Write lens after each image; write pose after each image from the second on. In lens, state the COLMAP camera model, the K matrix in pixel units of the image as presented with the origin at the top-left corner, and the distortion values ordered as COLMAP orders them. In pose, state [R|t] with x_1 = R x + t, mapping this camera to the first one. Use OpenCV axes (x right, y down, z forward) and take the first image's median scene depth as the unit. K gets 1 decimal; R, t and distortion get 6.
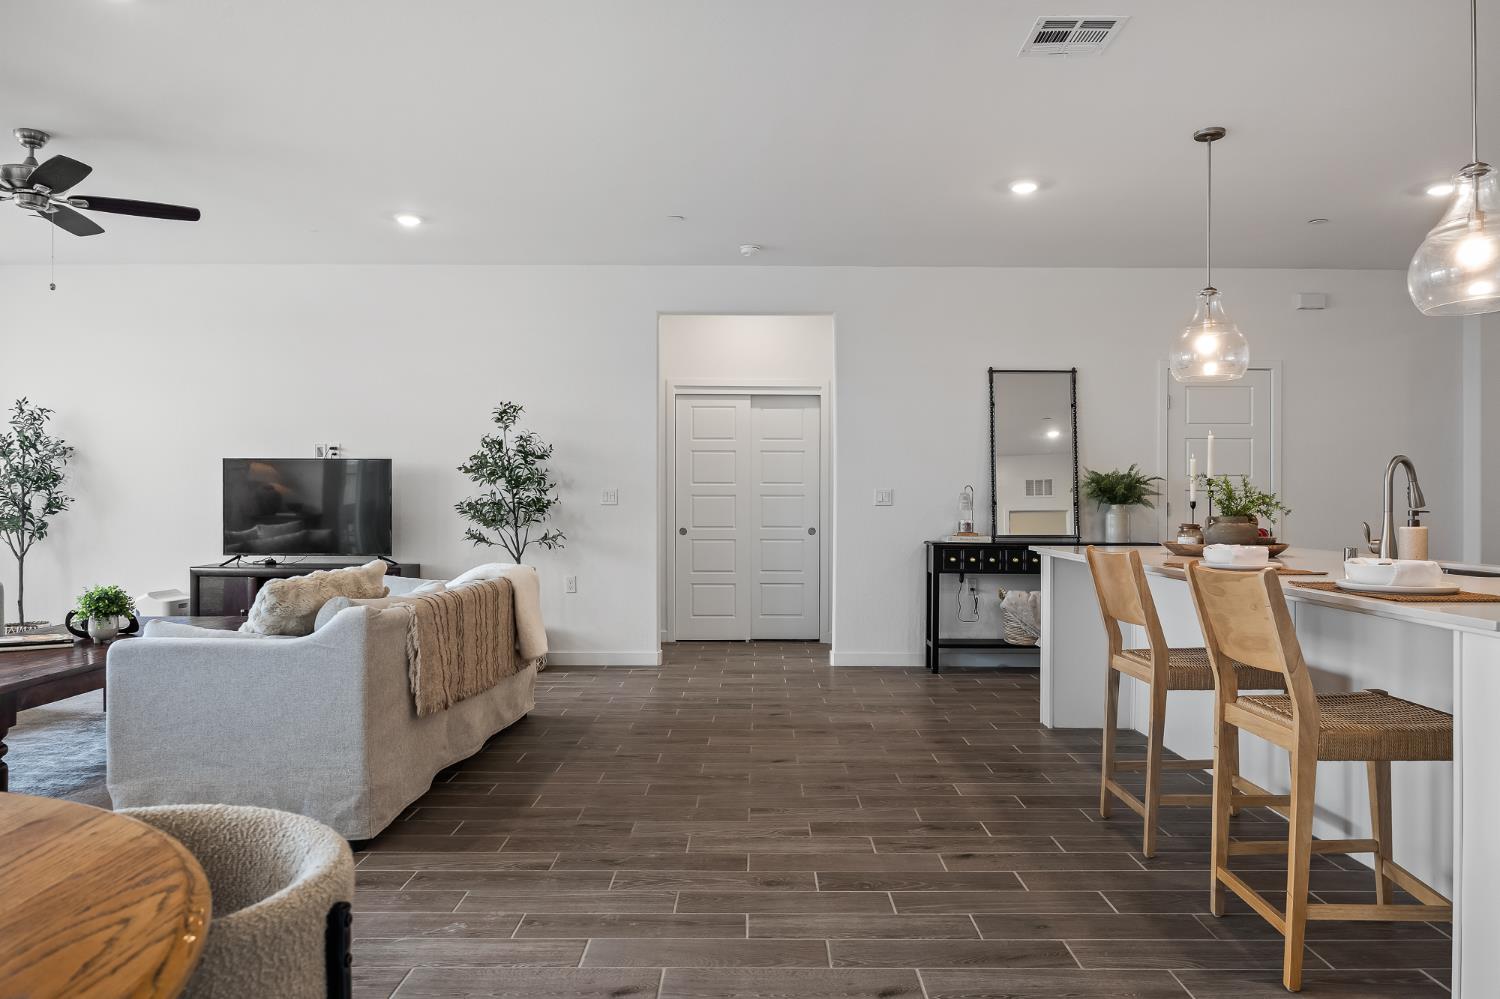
lens RADIAL K [[1014.2, 0, 748.8], [0, 1014.2, 499.4], [0, 0, 1]] dist [0.003678, -0.000427]
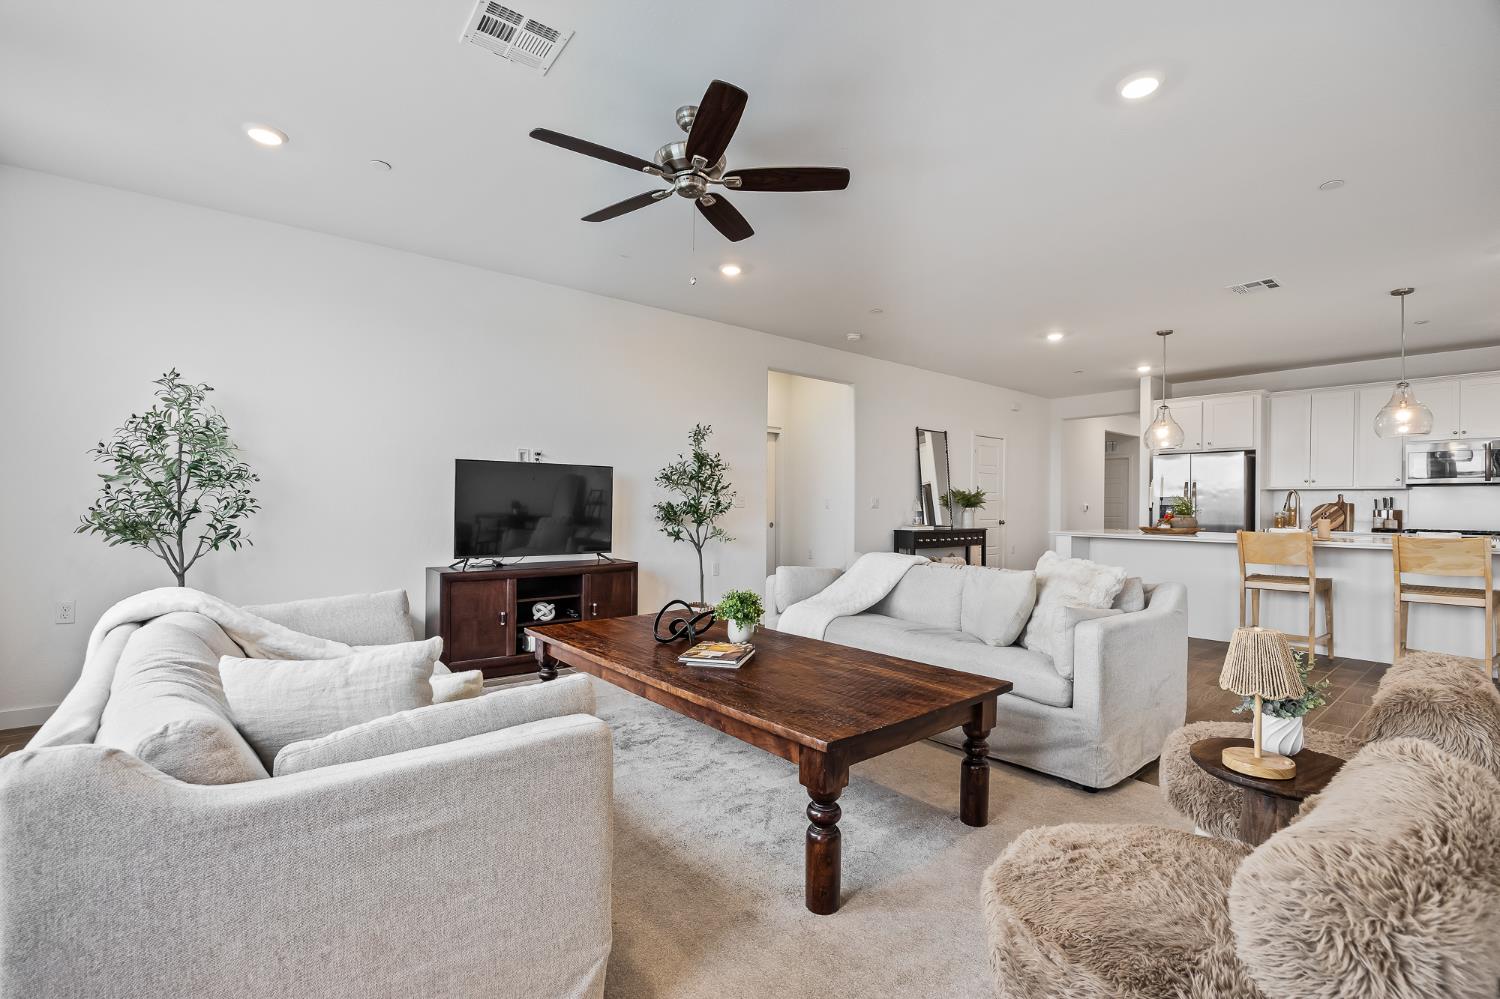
lens RADIAL K [[672.9, 0, 756.1], [0, 672.9, 504.0], [0, 0, 1]] dist [-0.004169, -0.000232]
pose [[0.755738, 0.005546, 0.654850, -0.721155], [-0.008018, 0.999968, 0.000785, -0.000074], [-0.654824, -0.005844, 0.755758, 0.327298]]
